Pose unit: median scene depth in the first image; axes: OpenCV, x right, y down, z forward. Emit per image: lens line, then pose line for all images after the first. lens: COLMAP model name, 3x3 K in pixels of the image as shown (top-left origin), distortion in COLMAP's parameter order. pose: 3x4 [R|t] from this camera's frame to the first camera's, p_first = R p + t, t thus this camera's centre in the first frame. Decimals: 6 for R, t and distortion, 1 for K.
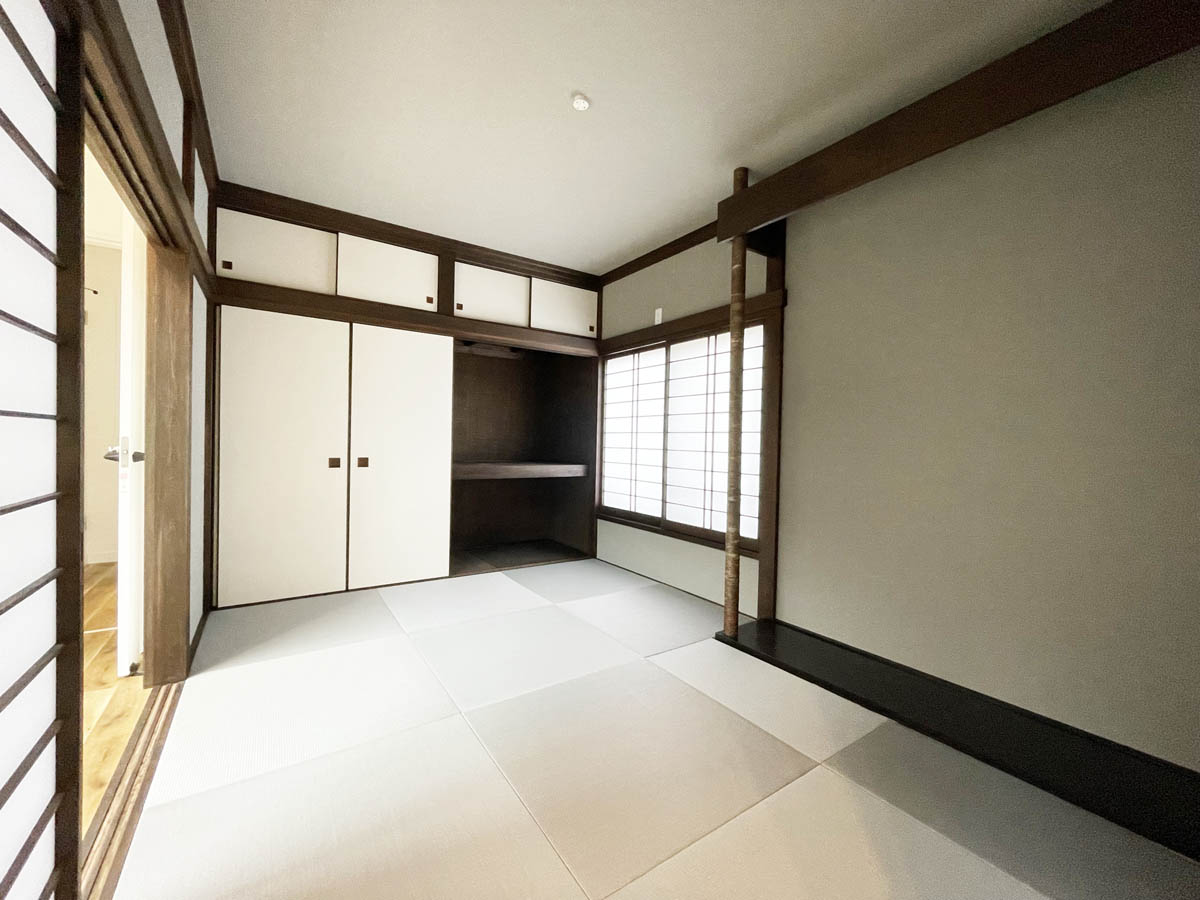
lens RADIAL K [[485.6, 0, 602.5], [0, 485.6, 456.1], [0, 0, 1]] dist [0.001967, -0.000270]
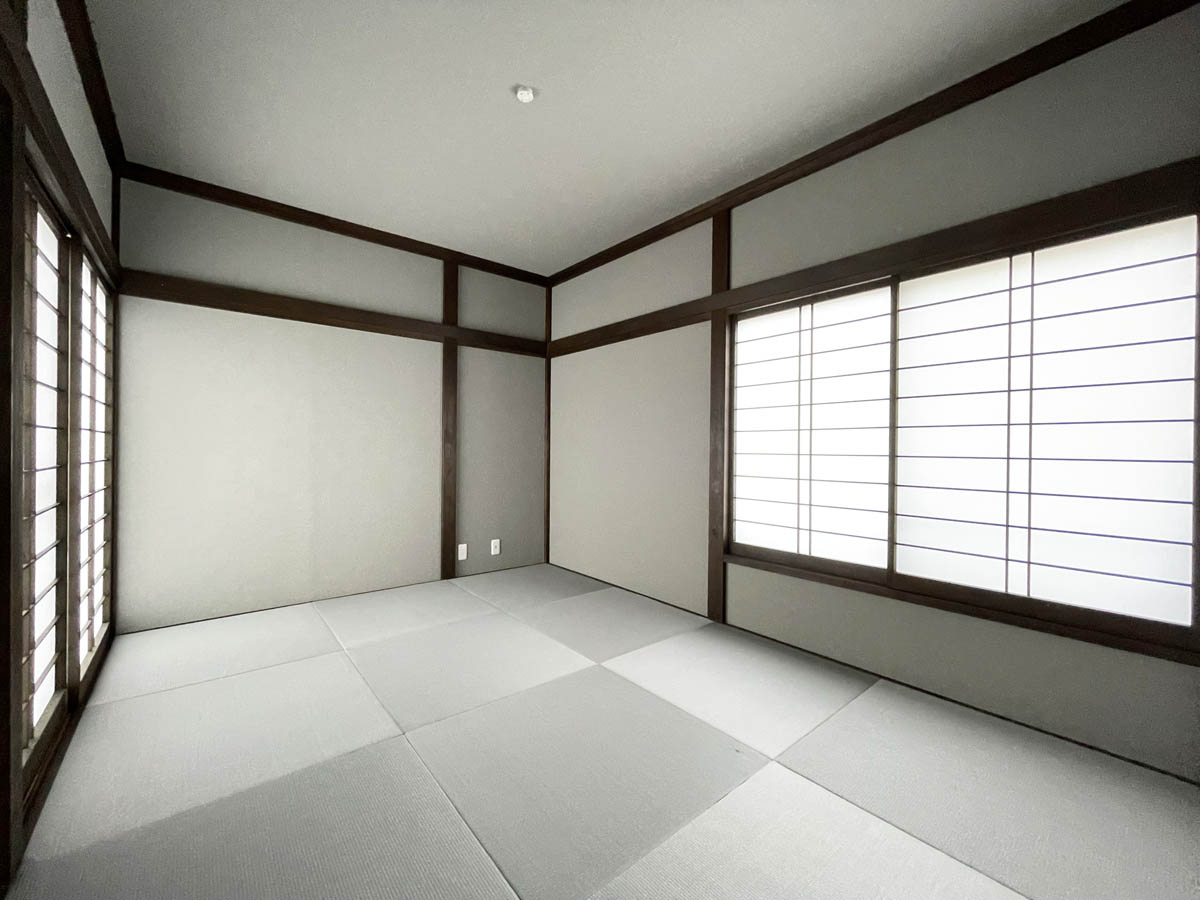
lens RADIAL K [[485.6, 0, 597.1], [0, 485.6, 446.5], [0, 0, 1]] dist [0.001967, -0.000270]
pose [[0.994595, -0.025716, 0.100595, -0.273180], [0.028206, 0.999328, -0.023406, -0.019751], [-0.099926, 0.026117, 0.994652, 0.404551]]
